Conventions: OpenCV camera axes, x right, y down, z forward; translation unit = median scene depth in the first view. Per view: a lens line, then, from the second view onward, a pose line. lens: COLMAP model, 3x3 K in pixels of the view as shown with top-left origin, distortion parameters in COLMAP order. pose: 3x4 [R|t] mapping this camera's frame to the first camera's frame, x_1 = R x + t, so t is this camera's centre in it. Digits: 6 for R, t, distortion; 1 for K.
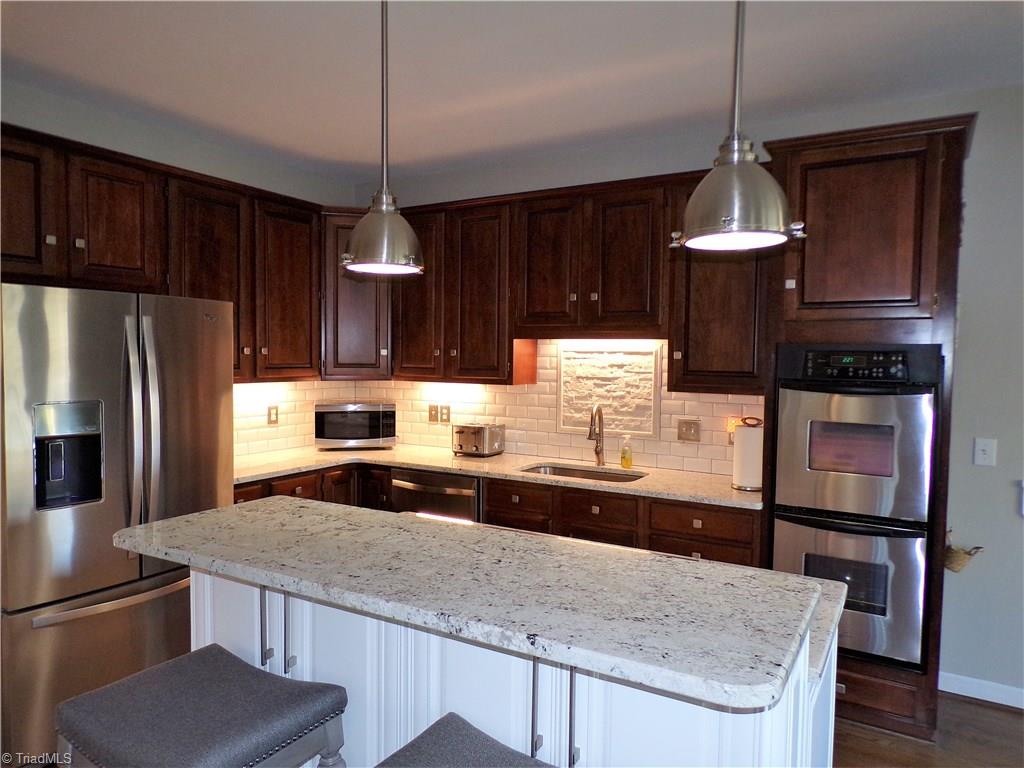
lens RADIAL K [[692.0, 0, 509.0], [0, 692.0, 394.6], [0, 0, 1]] dist [0.000347, 0.005305]
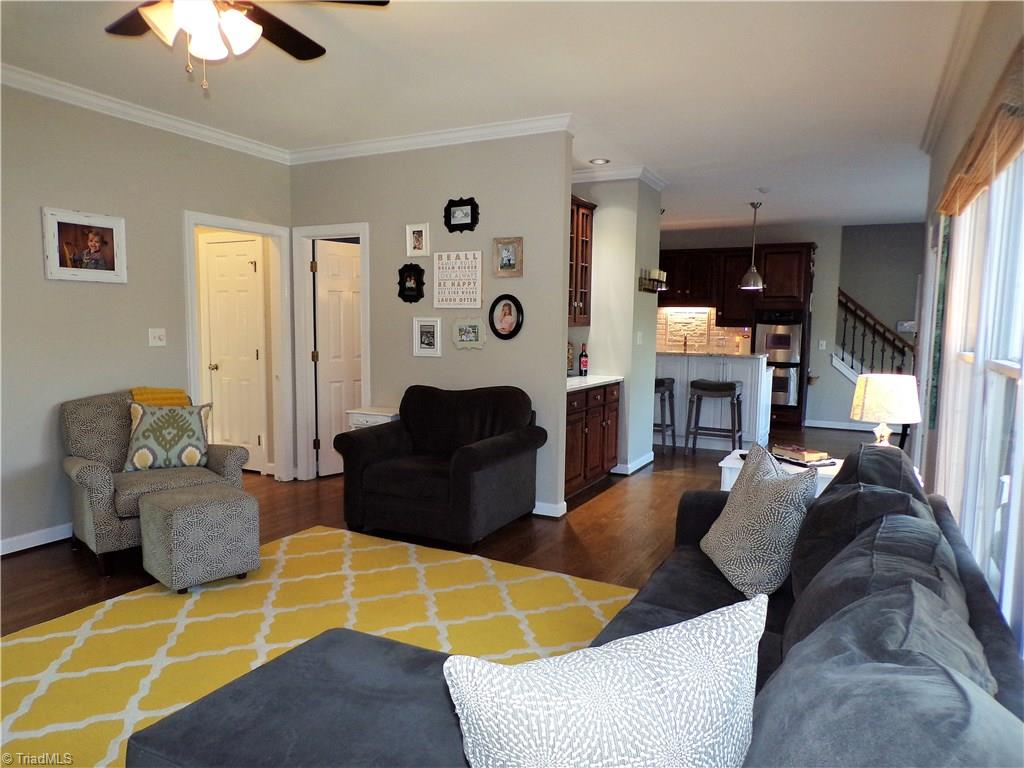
lens RADIAL K [[692.0, 0, 509.0], [0, 692.0, 394.6], [0, 0, 1]] dist [0.000347, 0.005305]
pose [[0.998195, -0.004388, 0.059902, -0.703716], [0.001313, 0.998683, 0.051282, 0.114150], [-0.060048, -0.051111, 0.996886, -1.591331]]
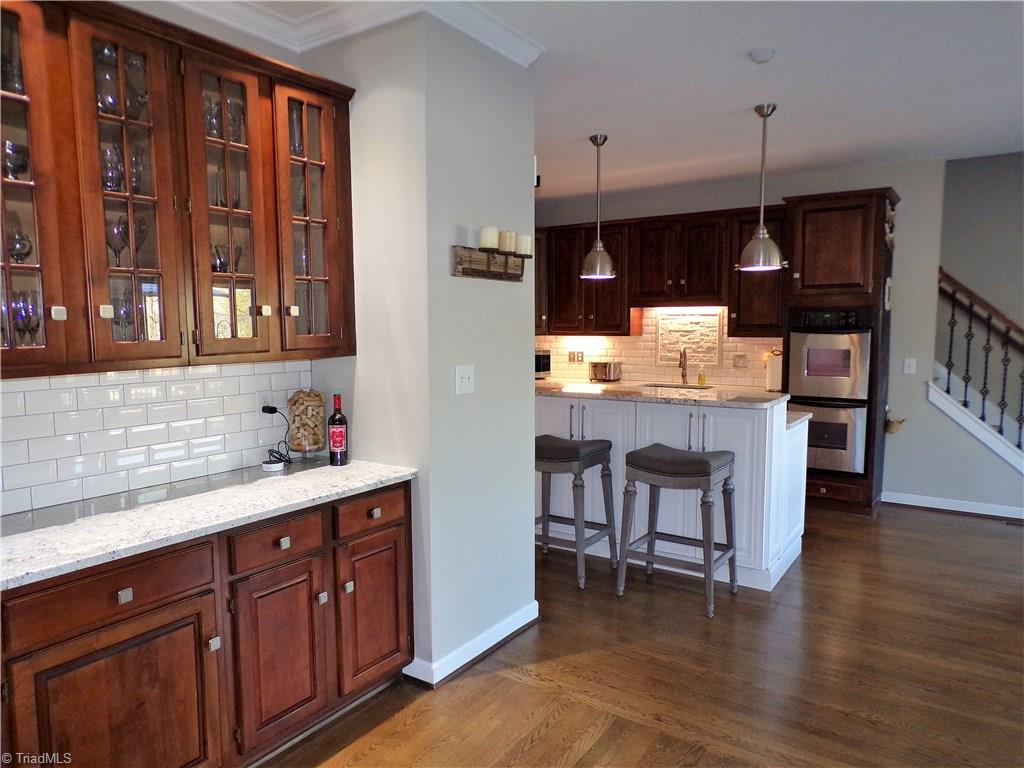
lens RADIAL K [[692.0, 0, 509.0], [0, 692.0, 394.6], [0, 0, 1]] dist [0.000347, 0.005305]
pose [[0.997946, -0.012239, -0.062889, -0.188909], [0.015260, 0.998741, 0.047792, 0.044030], [0.062224, -0.048654, 0.996876, -0.690978]]
